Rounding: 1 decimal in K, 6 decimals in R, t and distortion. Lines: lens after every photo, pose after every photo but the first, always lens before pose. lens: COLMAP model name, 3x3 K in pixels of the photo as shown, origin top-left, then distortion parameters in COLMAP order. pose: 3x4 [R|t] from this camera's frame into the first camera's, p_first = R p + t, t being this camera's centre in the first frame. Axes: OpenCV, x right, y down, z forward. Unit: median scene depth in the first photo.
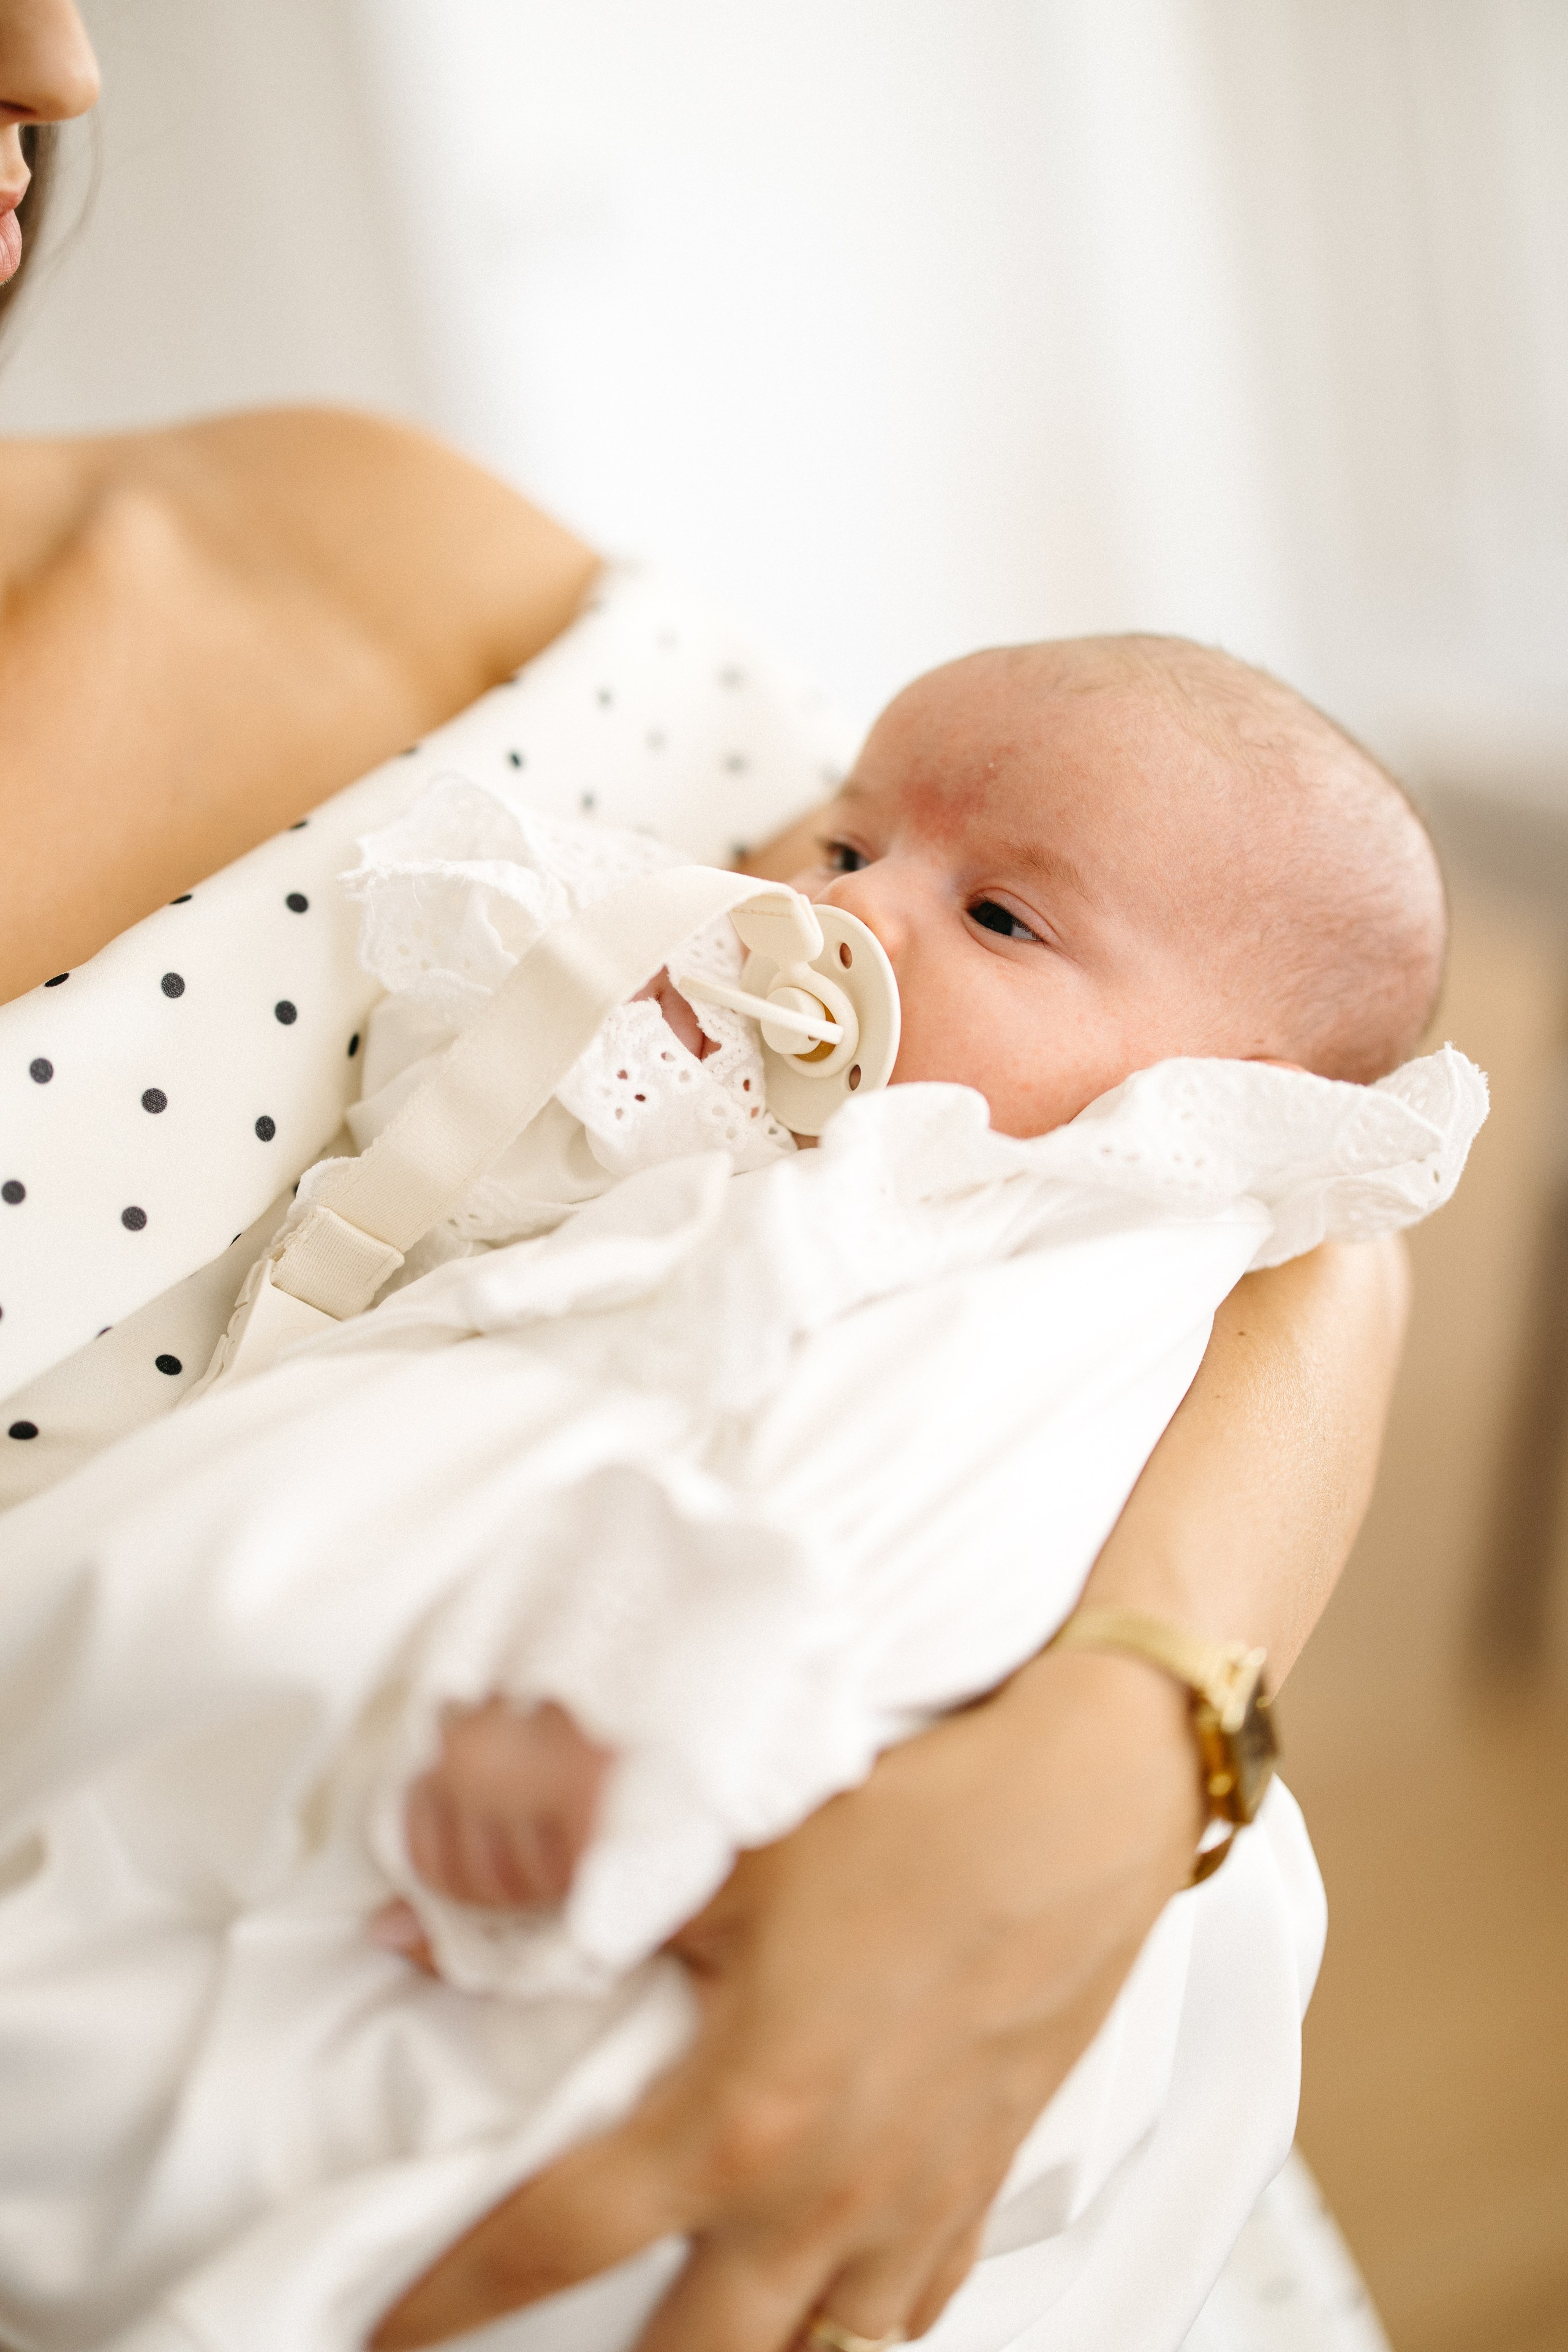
lens RADIAL K [[3516.1, 0, 783.0], [0, 3516.1, 1176.0], [0, 0, 1]] dist [-0.180358, 0.000000]
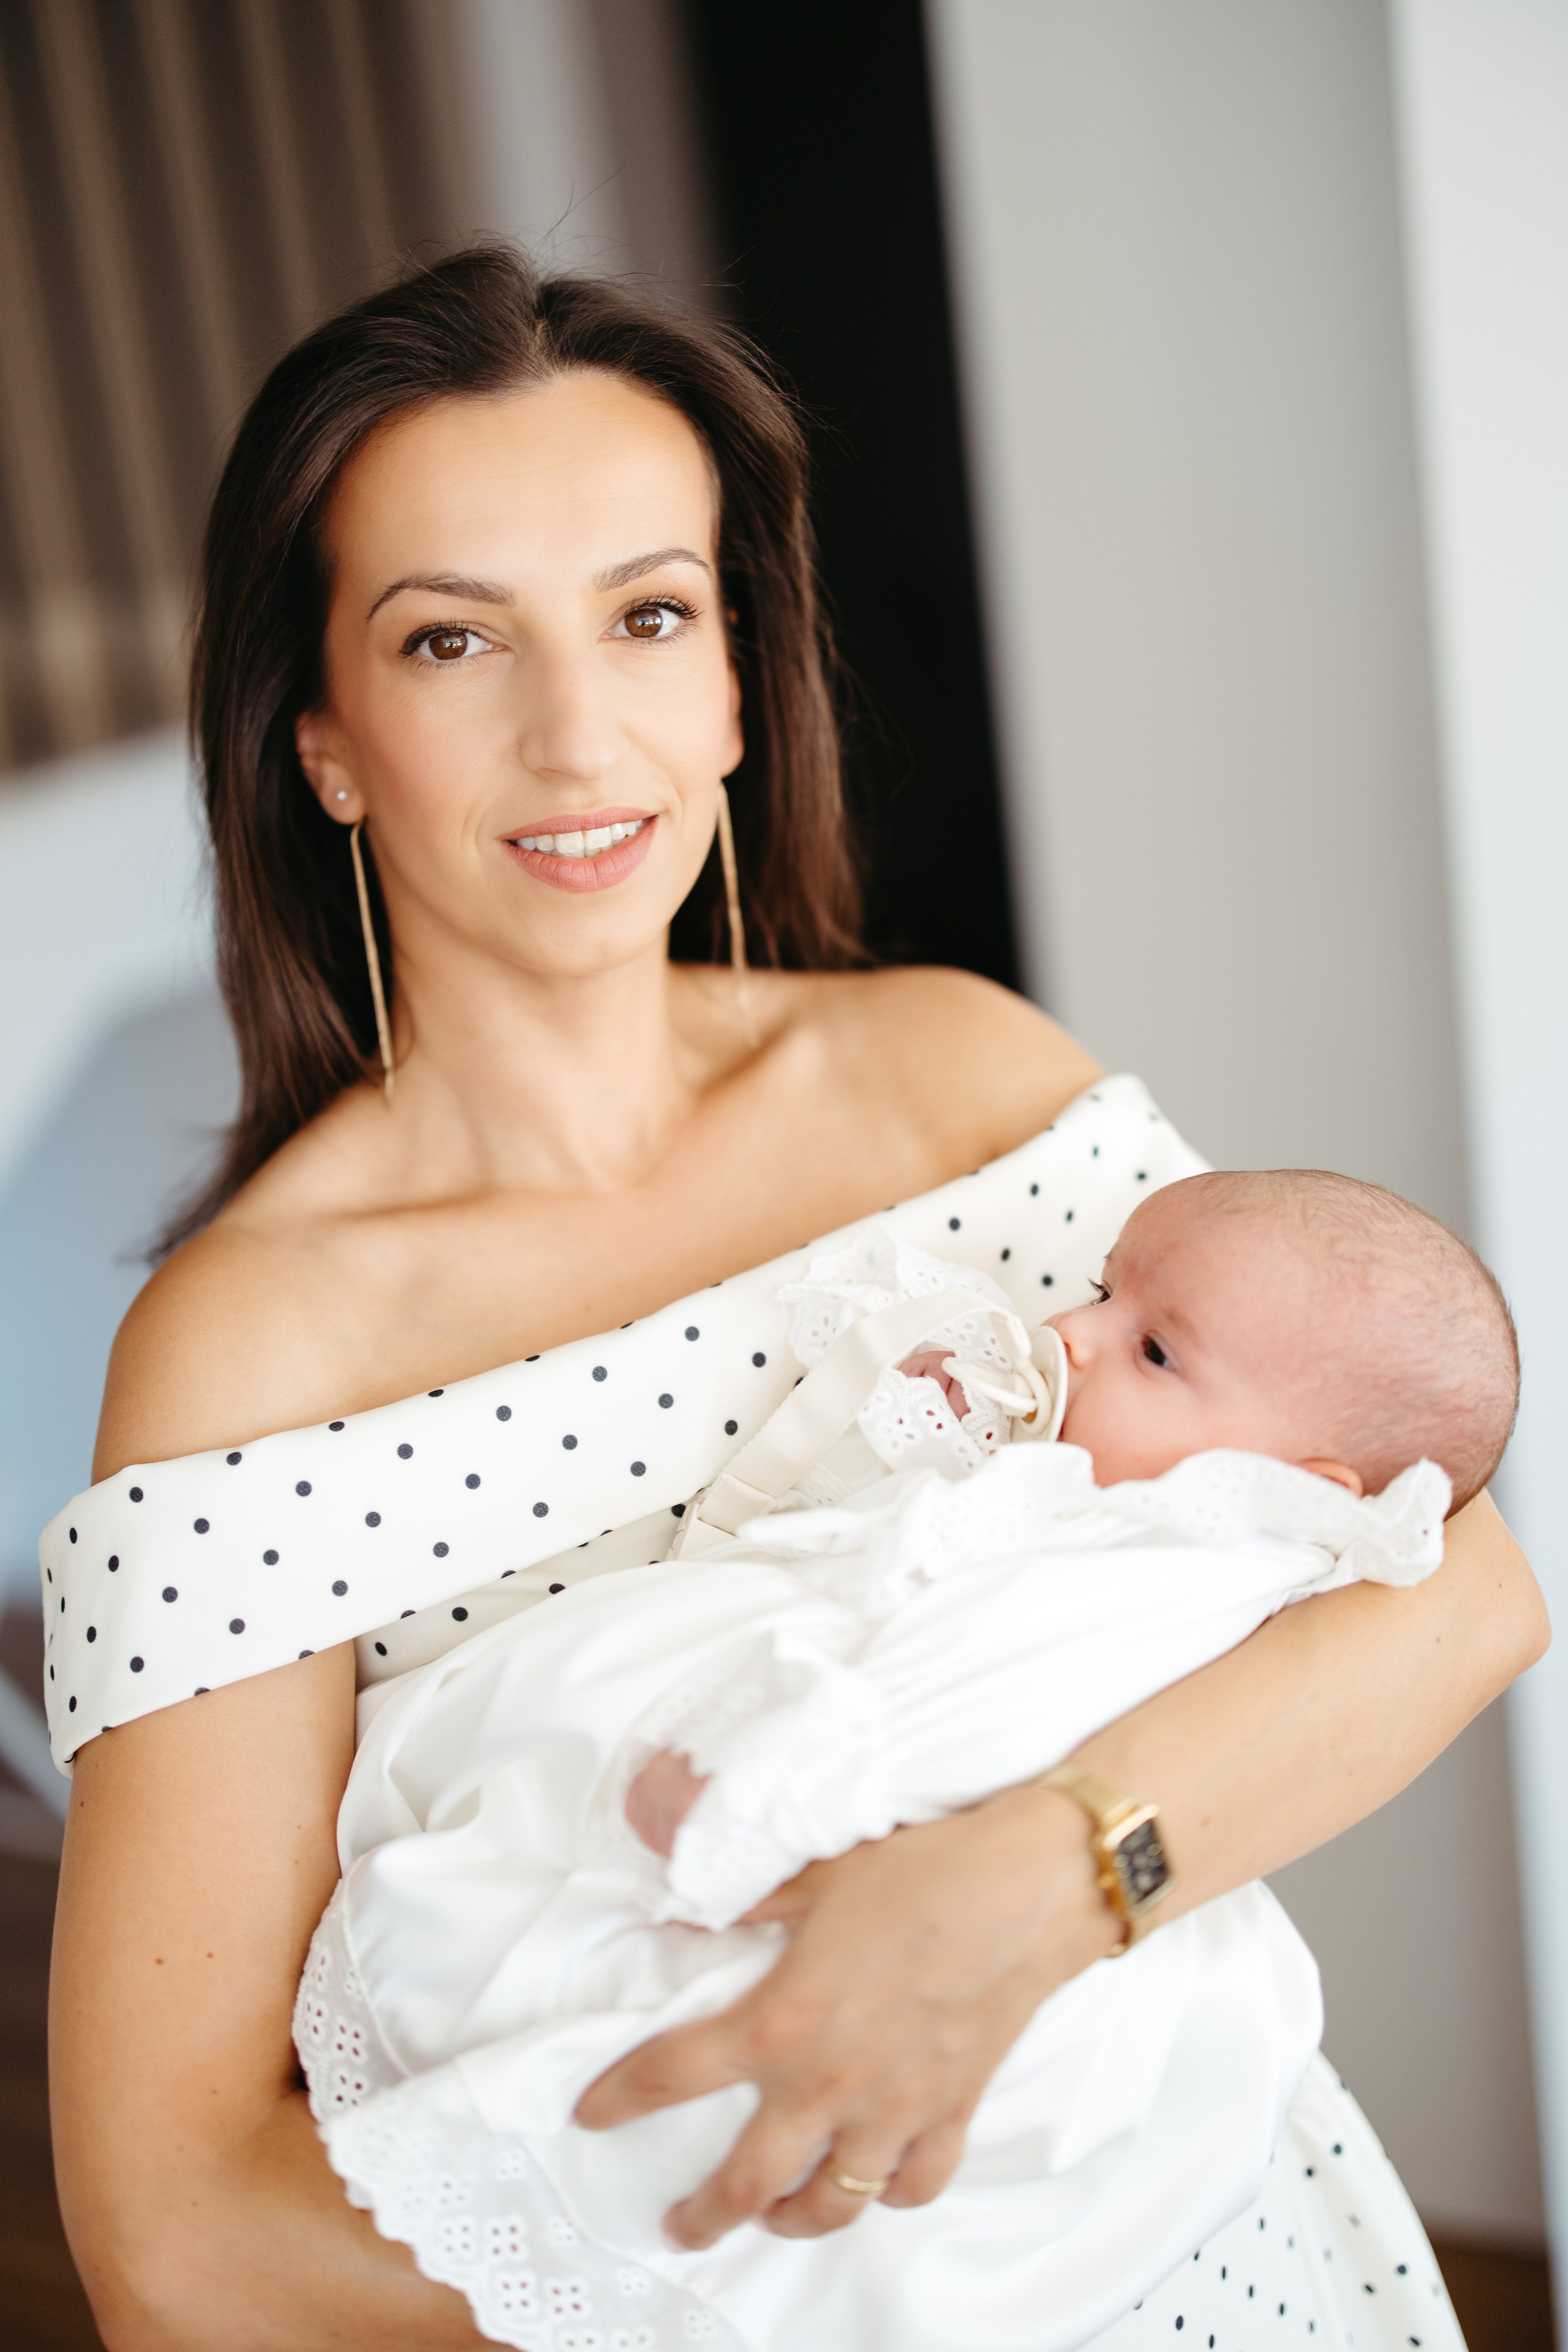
lens RADIAL K [[3516.1, 0, 784.5], [0, 3516.1, 1177.6], [0, 0, 1]] dist [-0.180358, 0.000000]
pose [[0.915635, 0.094411, -0.390767, 0.518580], [-0.133387, 0.988315, -0.073769, -0.012303], [0.379236, 0.119668, 0.917529, -0.523480]]
